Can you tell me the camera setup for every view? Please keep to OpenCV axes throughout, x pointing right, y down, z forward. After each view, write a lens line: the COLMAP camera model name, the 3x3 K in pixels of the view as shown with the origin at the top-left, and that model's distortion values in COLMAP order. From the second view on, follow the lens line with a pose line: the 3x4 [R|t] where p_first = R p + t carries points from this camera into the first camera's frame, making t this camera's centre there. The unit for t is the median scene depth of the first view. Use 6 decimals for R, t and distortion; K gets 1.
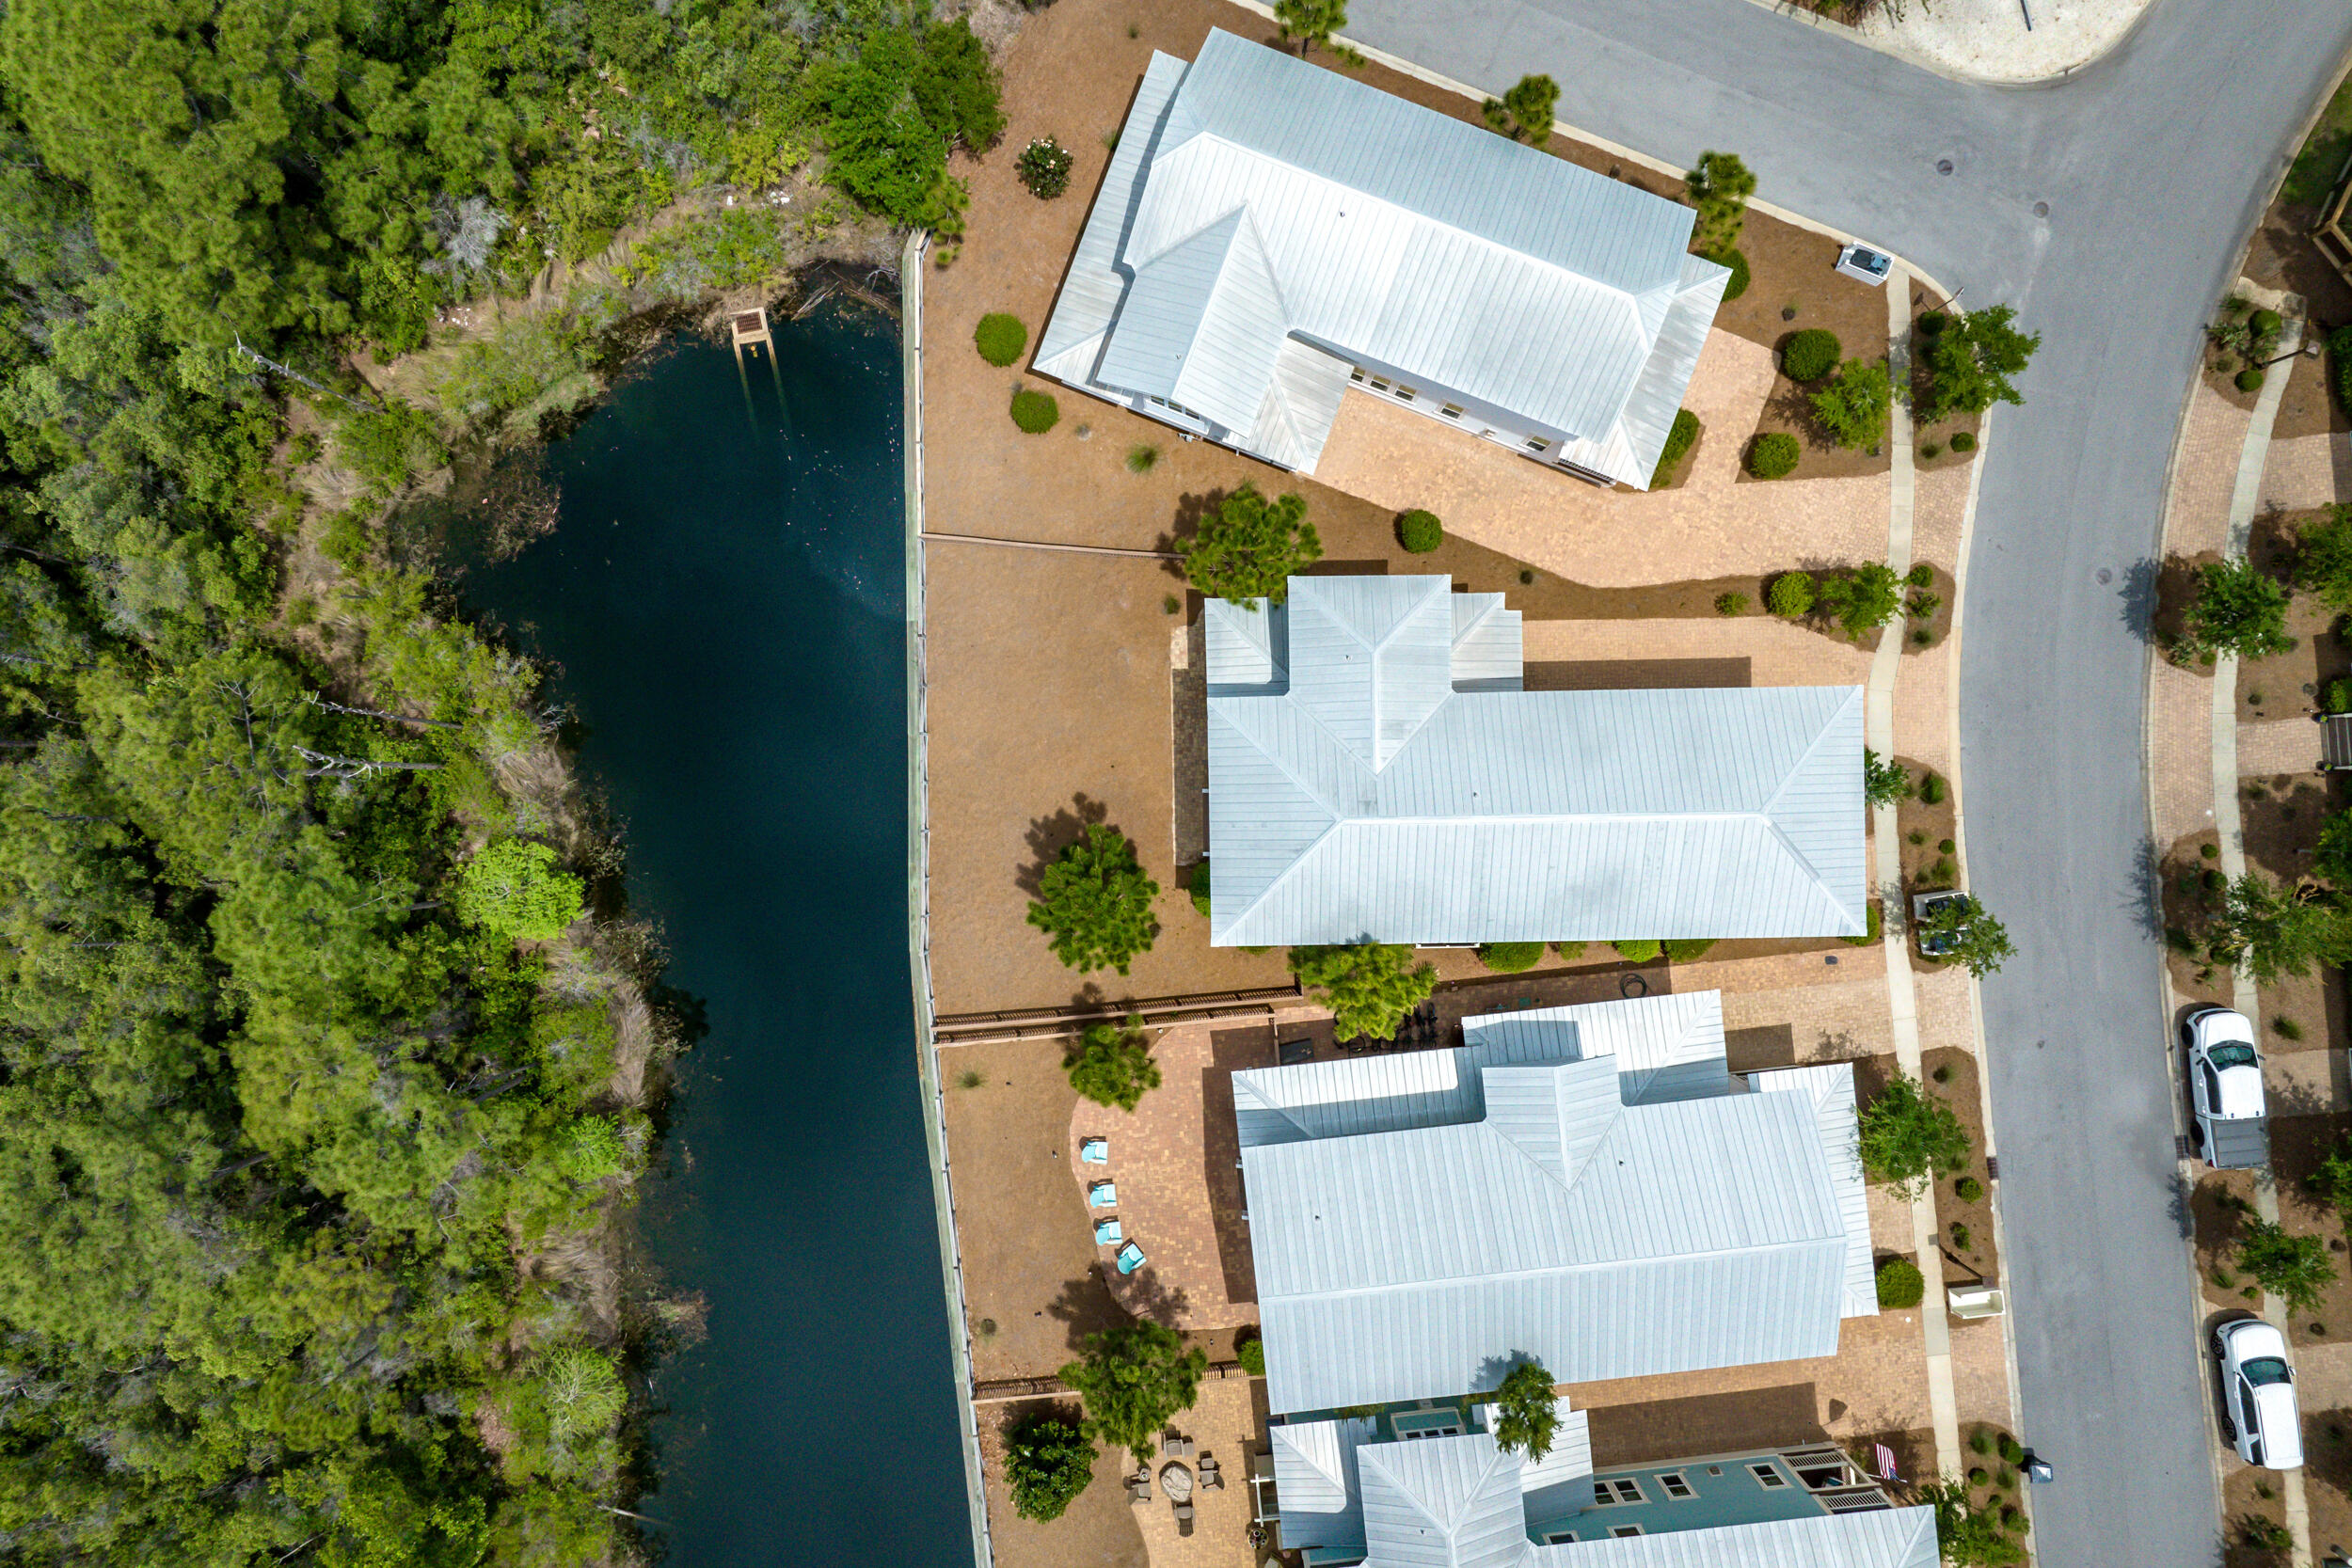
lens RADIAL K [[1654.9, 0, 1160.5], [0, 1654.9, 795.0], [0, 0, 1]] dist [0.004585, 0.002679]
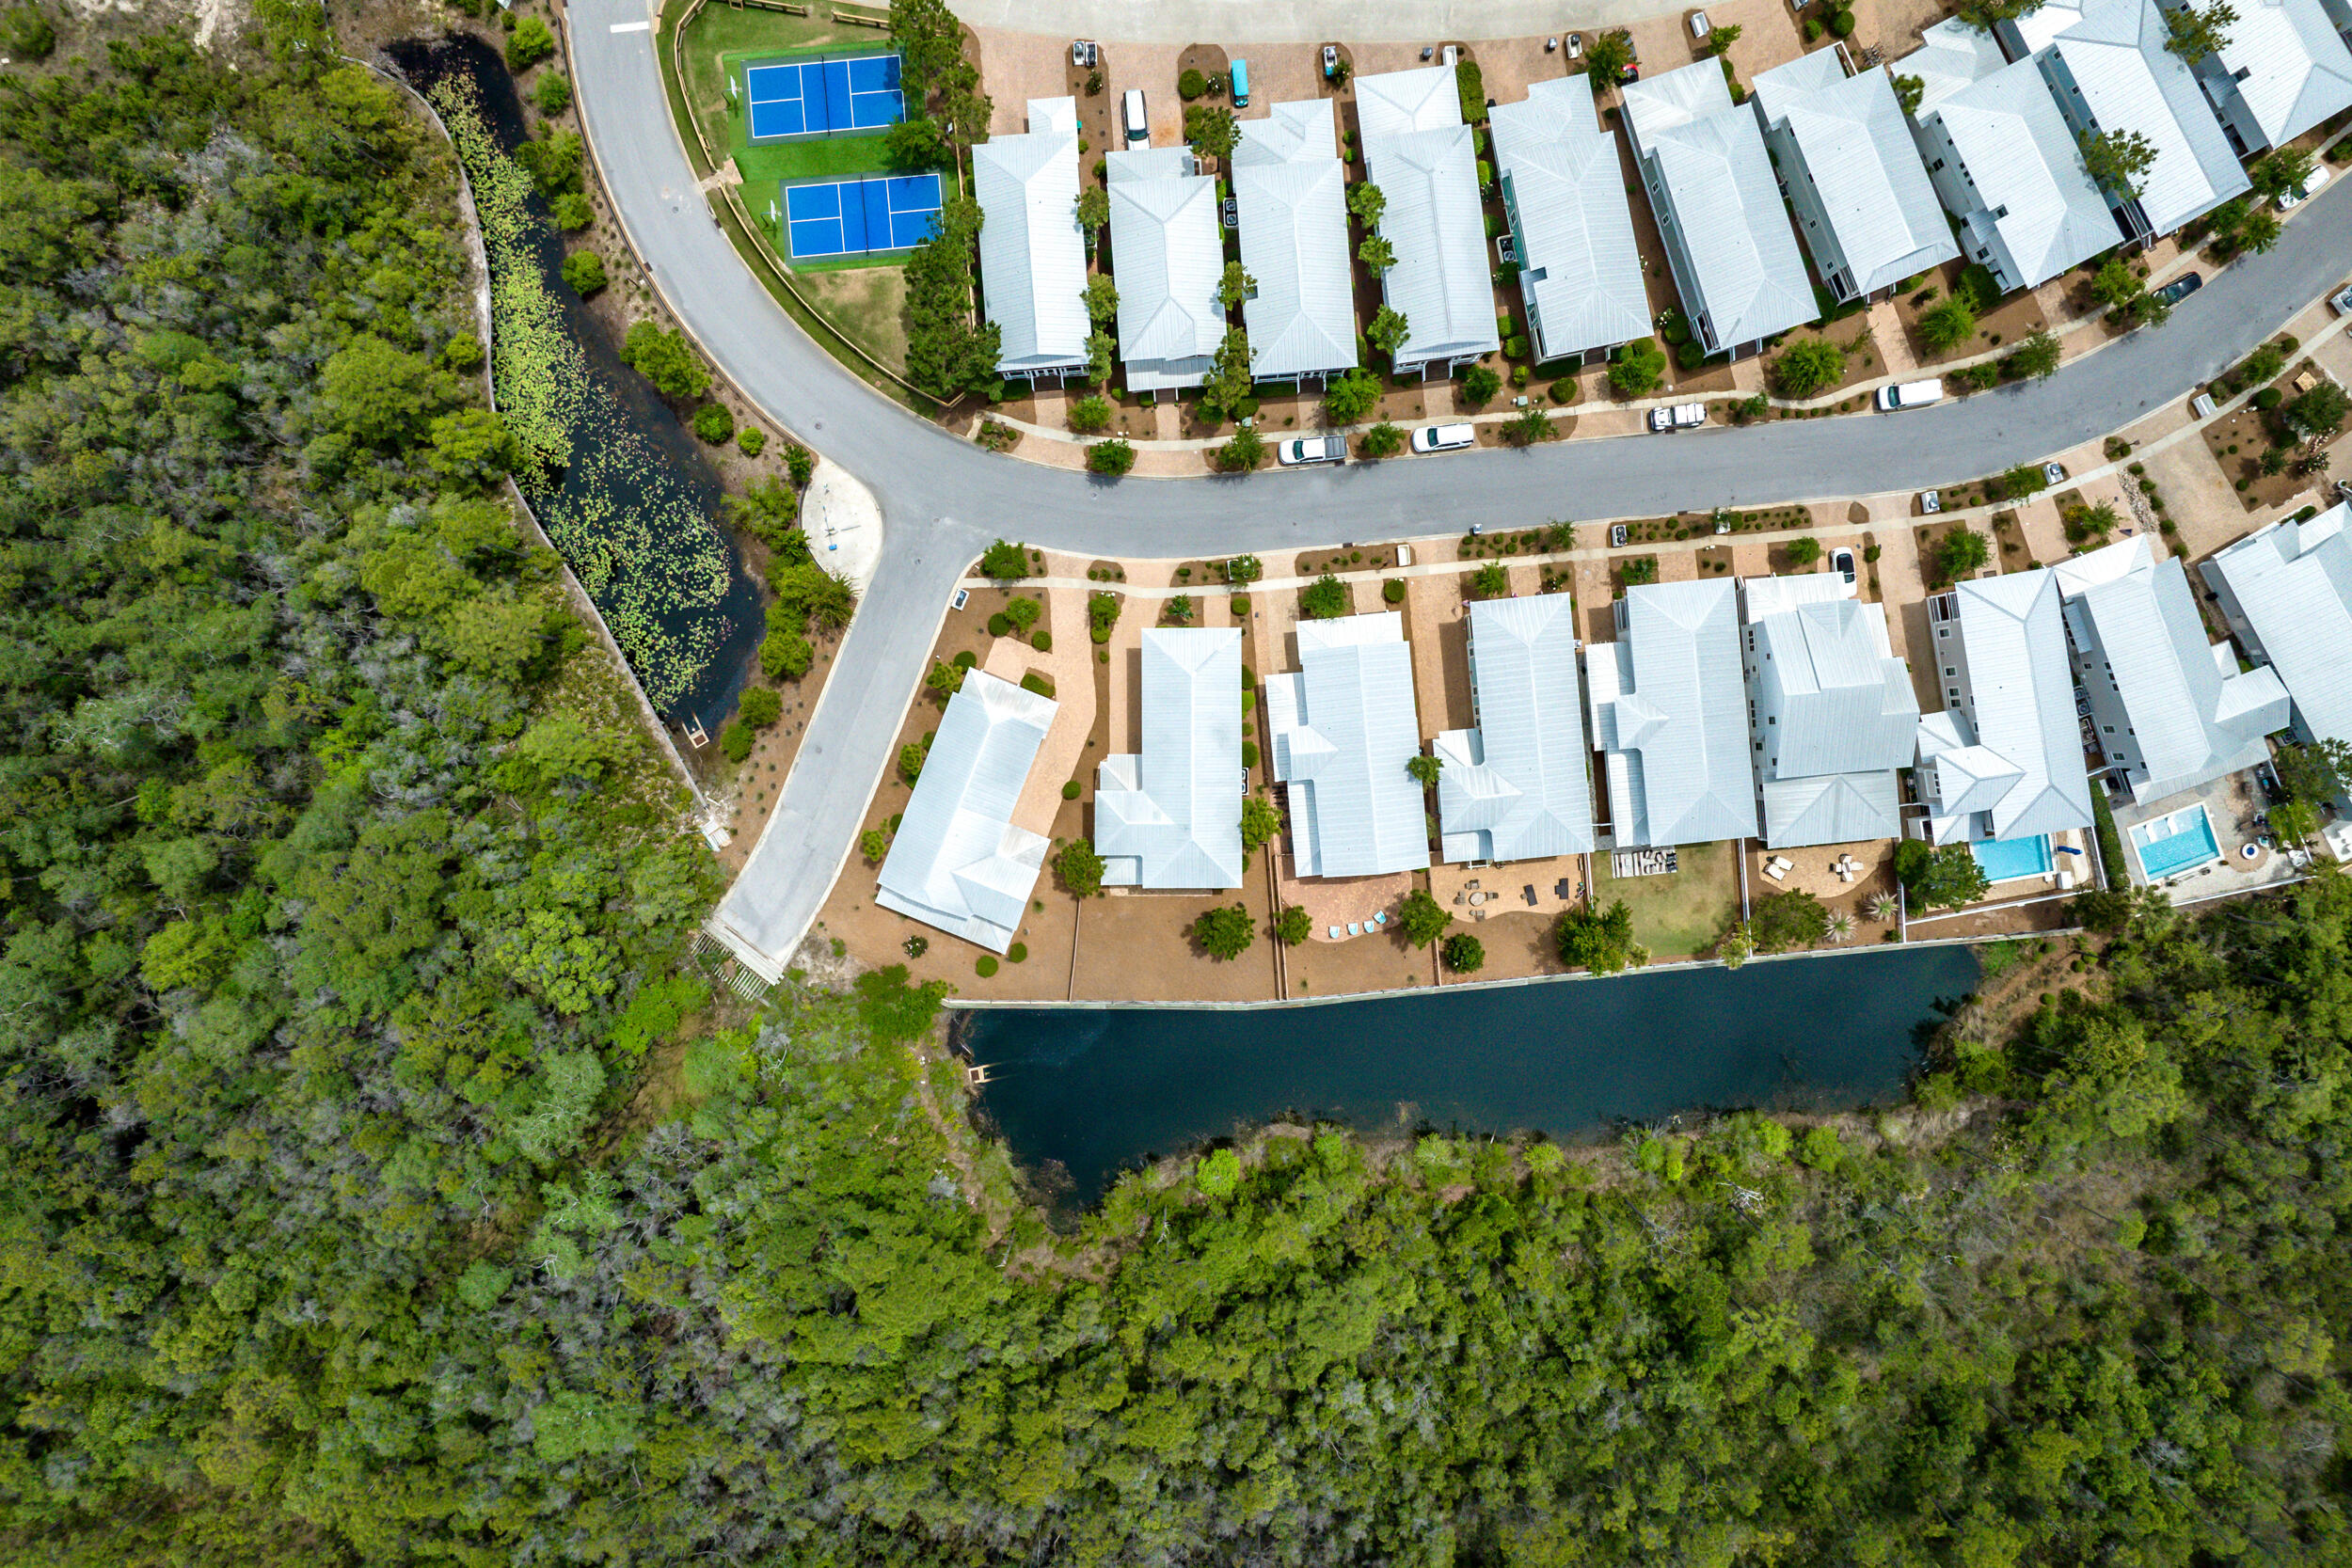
lens RADIAL K [[1654.9, 0, 1167.6], [0, 1654.9, 763.0], [0, 0, 1]] dist [0.004585, 0.002679]
pose [[0.014239, -0.999878, 0.006427, 0.180158], [0.999734, 0.014120, -0.018222, 0.019782], [0.018129, 0.006684, 0.999813, -1.338533]]
